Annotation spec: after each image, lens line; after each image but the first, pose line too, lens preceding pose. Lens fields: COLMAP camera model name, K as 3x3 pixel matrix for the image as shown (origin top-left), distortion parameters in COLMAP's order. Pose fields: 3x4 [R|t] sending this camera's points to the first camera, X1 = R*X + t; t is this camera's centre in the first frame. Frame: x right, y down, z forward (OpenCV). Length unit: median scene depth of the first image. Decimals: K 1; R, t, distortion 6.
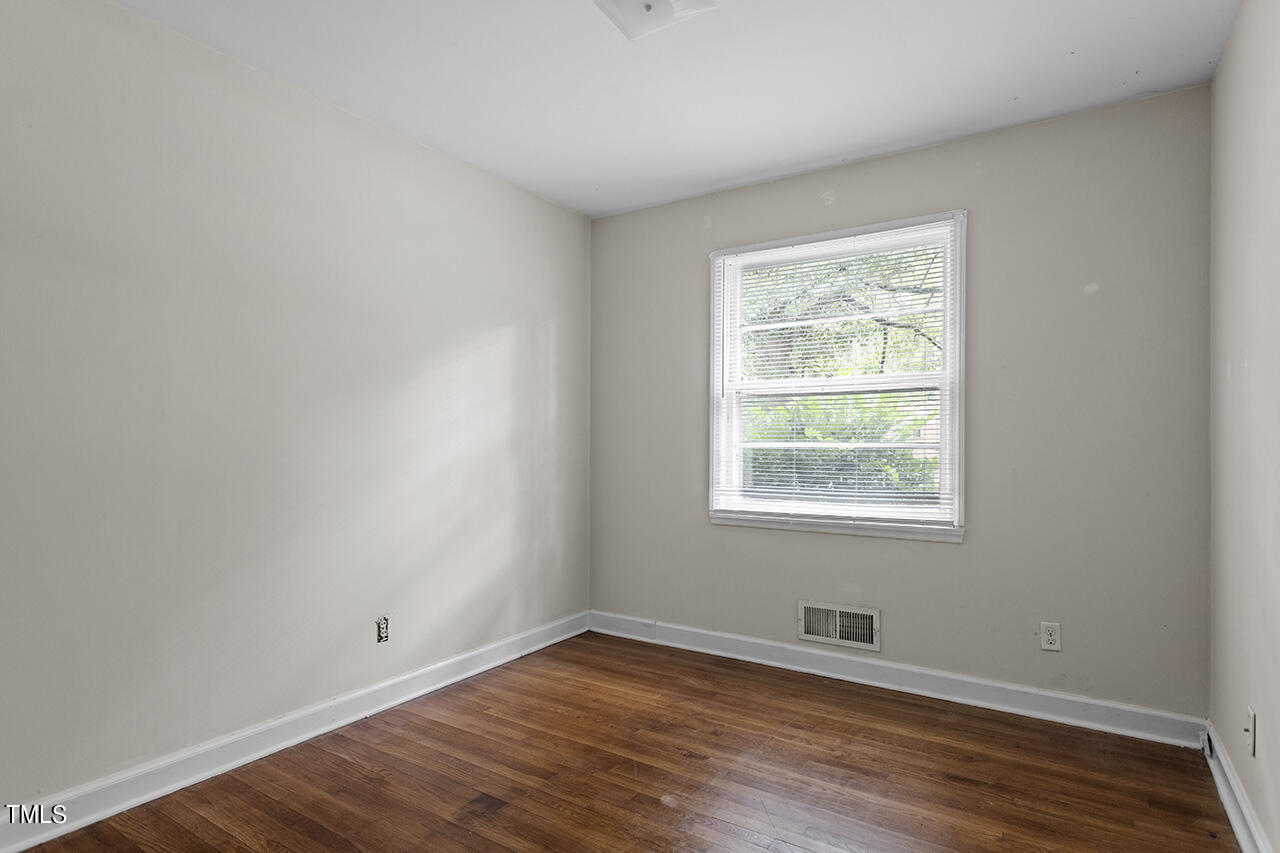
lens RADIAL K [[659.8, 0, 638.5], [0, 659.8, 431.9], [0, 0, 1]] dist [0.001439, 0.000926]
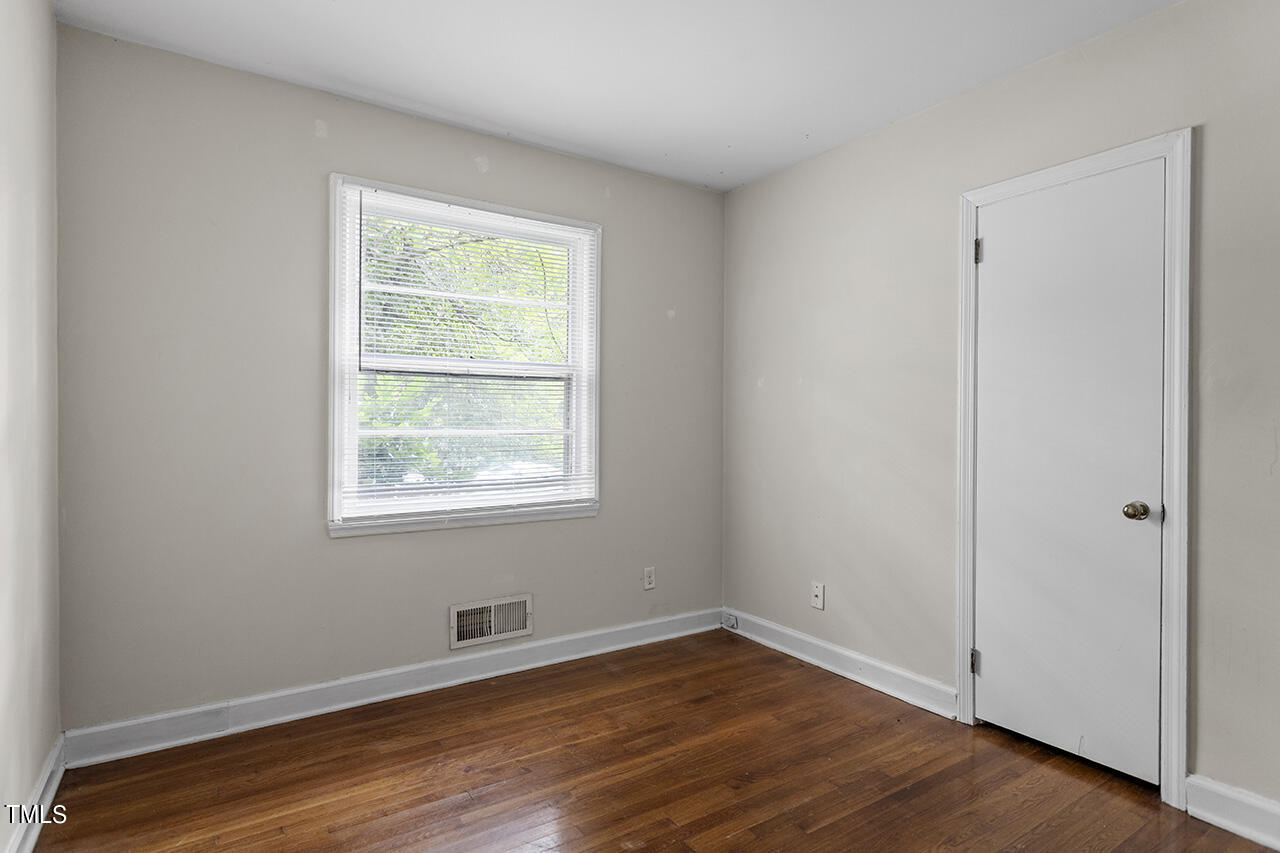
lens RADIAL K [[659.8, 0, 638.5], [0, 659.8, 431.9], [0, 0, 1]] dist [0.001439, 0.000926]
pose [[0.410050, -0.008840, 0.912020, -0.507310], [-0.010960, 0.999833, 0.014619, 0.004240], [-0.911997, -0.015991, 0.409884, 0.448645]]
